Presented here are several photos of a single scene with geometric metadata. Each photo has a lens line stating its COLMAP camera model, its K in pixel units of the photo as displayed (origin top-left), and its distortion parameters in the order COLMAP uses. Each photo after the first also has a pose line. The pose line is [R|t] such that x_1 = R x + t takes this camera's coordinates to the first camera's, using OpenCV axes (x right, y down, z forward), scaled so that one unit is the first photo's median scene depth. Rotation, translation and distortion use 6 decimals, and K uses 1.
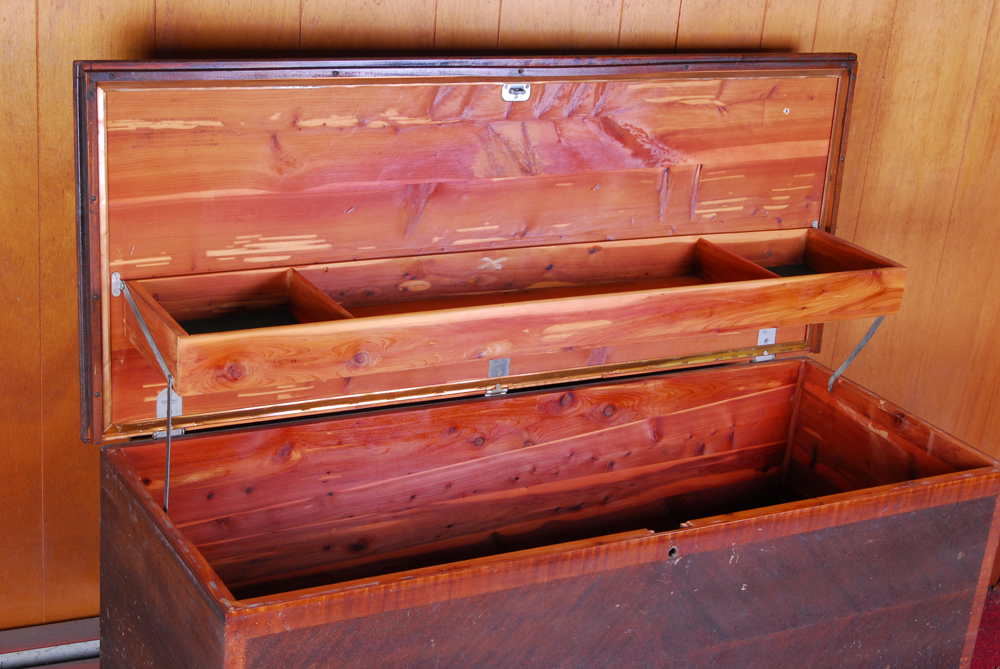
lens RADIAL K [[1617.6, 0, 477.1], [0, 1617.6, 356.5], [0, 0, 1]] dist [0.012880, 0.000000]
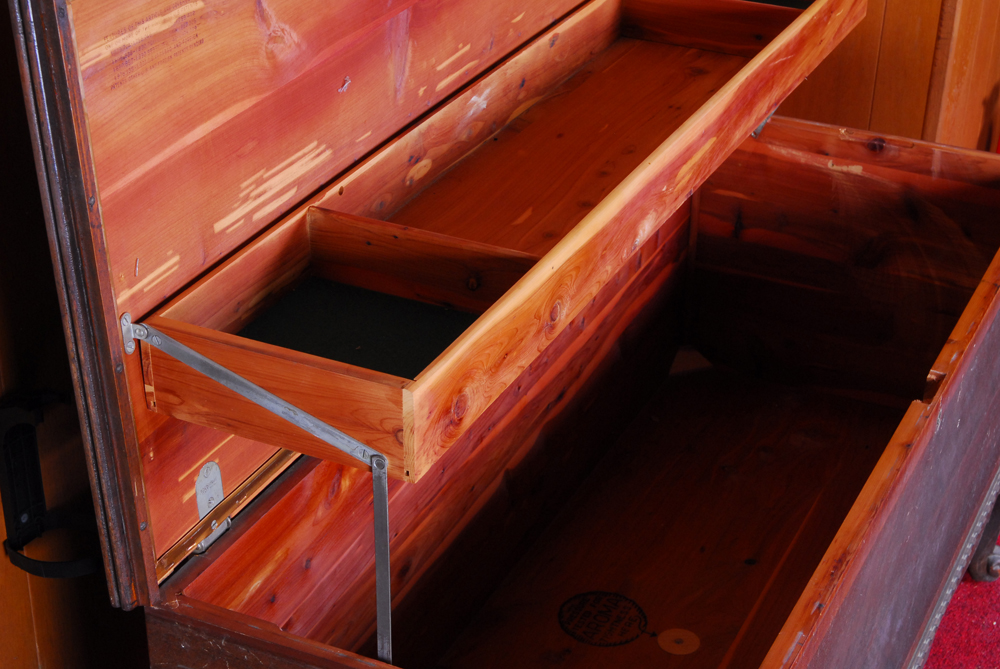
lens RADIAL K [[1850.4, 0, 492.4], [0, 1850.4, 342.3], [0, 0, 1]] dist [0.036747, 0.000000]
pose [[0.809783, -0.343970, 0.475328, -0.406307], [0.261044, 0.936747, 0.233154, -0.150624], [-0.525460, -0.064723, 0.848353, 0.371852]]
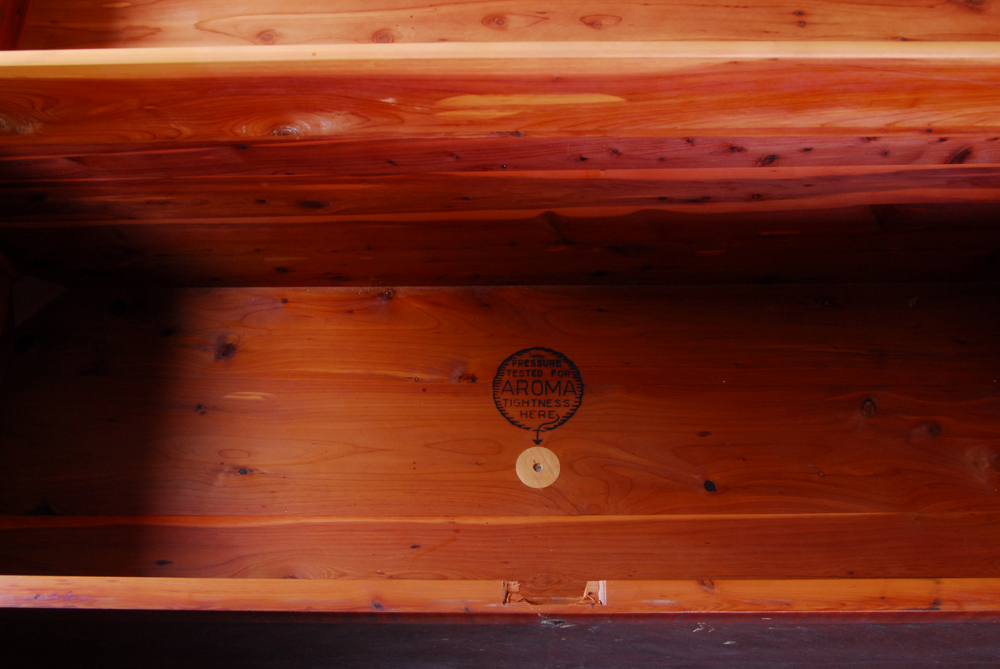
lens RADIAL K [[1109.3, 0, 497.2], [0, 1109.3, 341.7], [0, 0, 1]] dist [-0.045509, 0.000000]
pose [[0.872468, 0.379904, -0.307365, 0.168681], [-0.084791, 0.737129, 0.670411, -0.167177], [0.481259, -0.558850, 0.675334, 0.757795]]
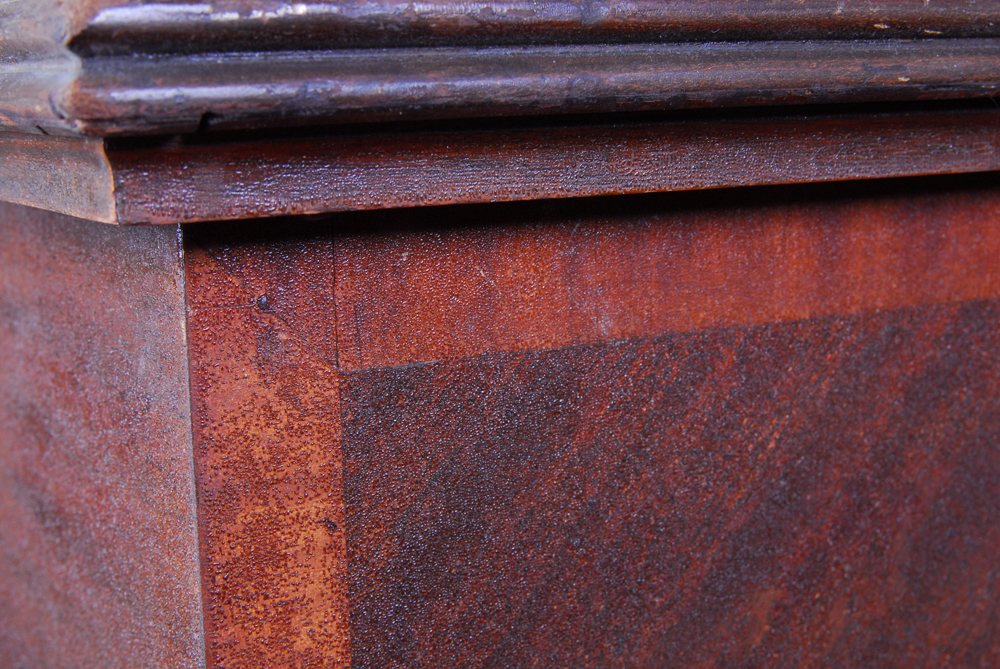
lens RADIAL K [[1772.9, 0, 514.7], [0, 1772.9, 374.7], [0, 0, 1]] dist [-0.087094, 0.000000]
pose [[0.993709, -0.111970, -0.002307, -0.104067], [0.109427, 0.975112, -0.192826, 0.169342], [0.023840, 0.191361, 0.981230, 0.694536]]
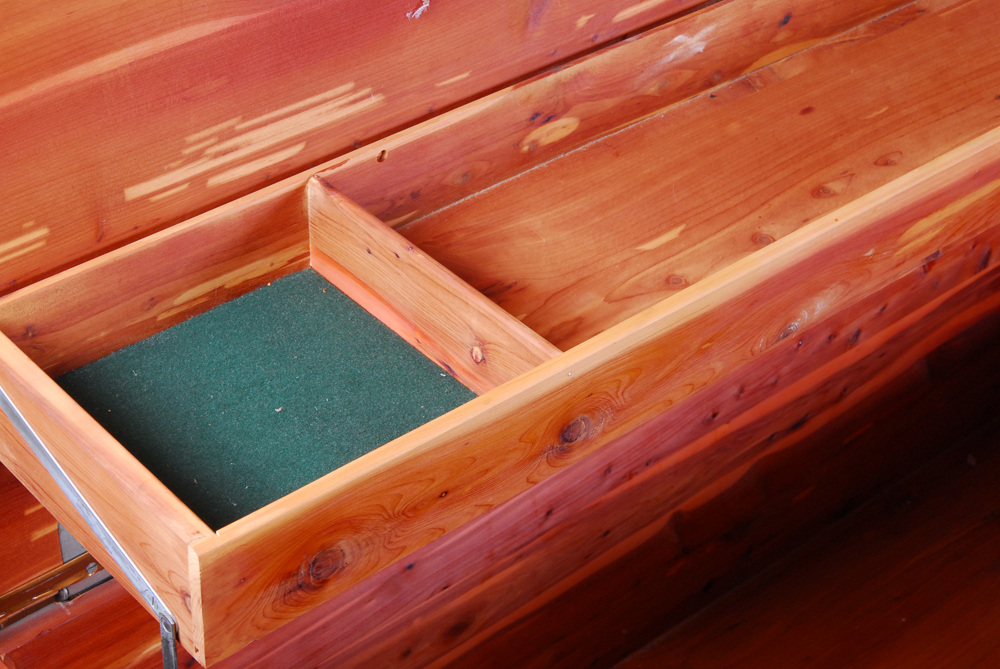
lens RADIAL K [[1948.4, 0, 477.0], [0, 1948.4, 355.7], [0, 0, 1]] dist [0.028016, 0.000000]
pose [[0.975745, -0.162842, 0.146300, -0.155398], [0.109221, 0.941332, 0.319318, -0.168956], [-0.189715, -0.295594, 0.936286, 0.496807]]
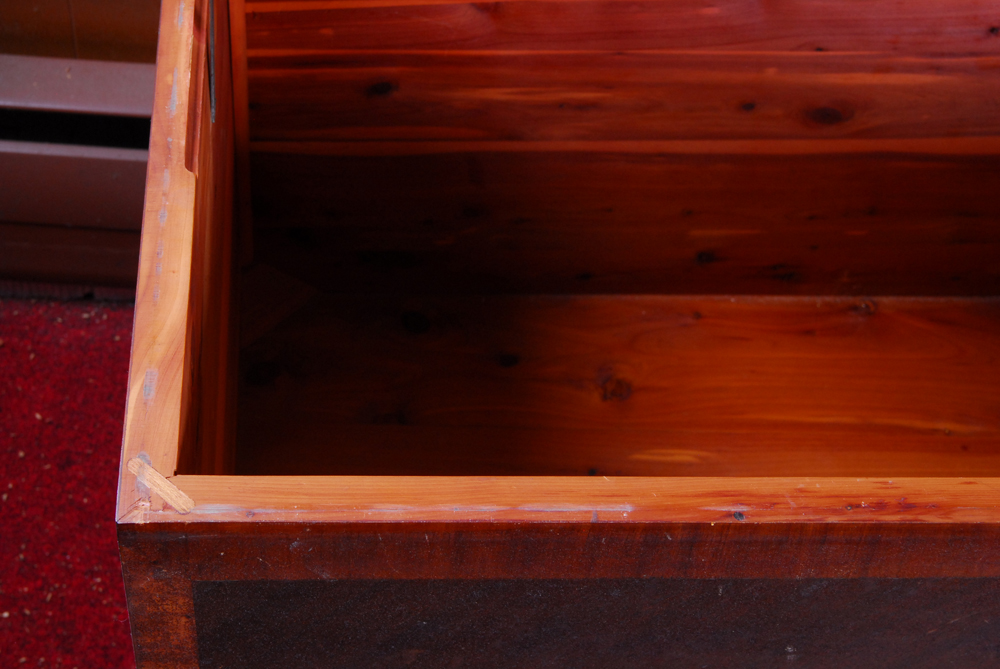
lens RADIAL K [[1948.4, 0, 499.2], [0, 1948.4, 335.8], [0, 0, 1]] dist [0.028016, 0.000000]
pose [[0.904844, 0.306925, -0.295050, 0.015605], [-0.145752, 0.874465, 0.462675, -0.054787], [0.400017, -0.375645, 0.835989, 0.578912]]
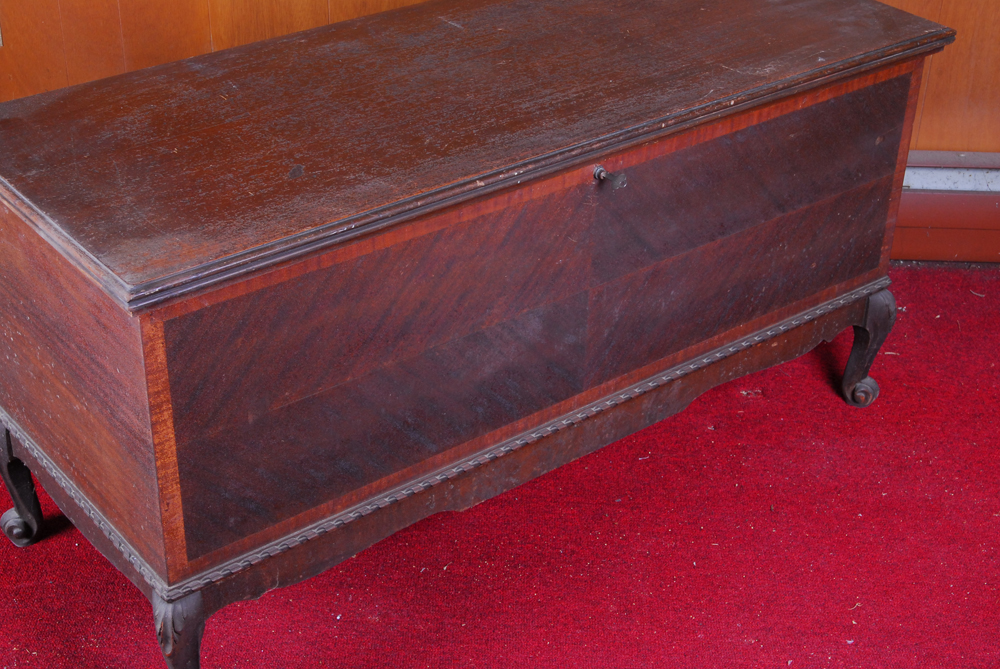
lens RADIAL K [[1594.2, 0, 482.1], [0, 1594.2, 370.2], [0, 0, 1]] dist [0.024796, 0.000000]
pose [[0.985235, -0.142173, 0.095391, -0.045876], [0.119070, 0.969343, 0.214934, 0.025040], [-0.123024, -0.200402, 0.971959, 0.087654]]
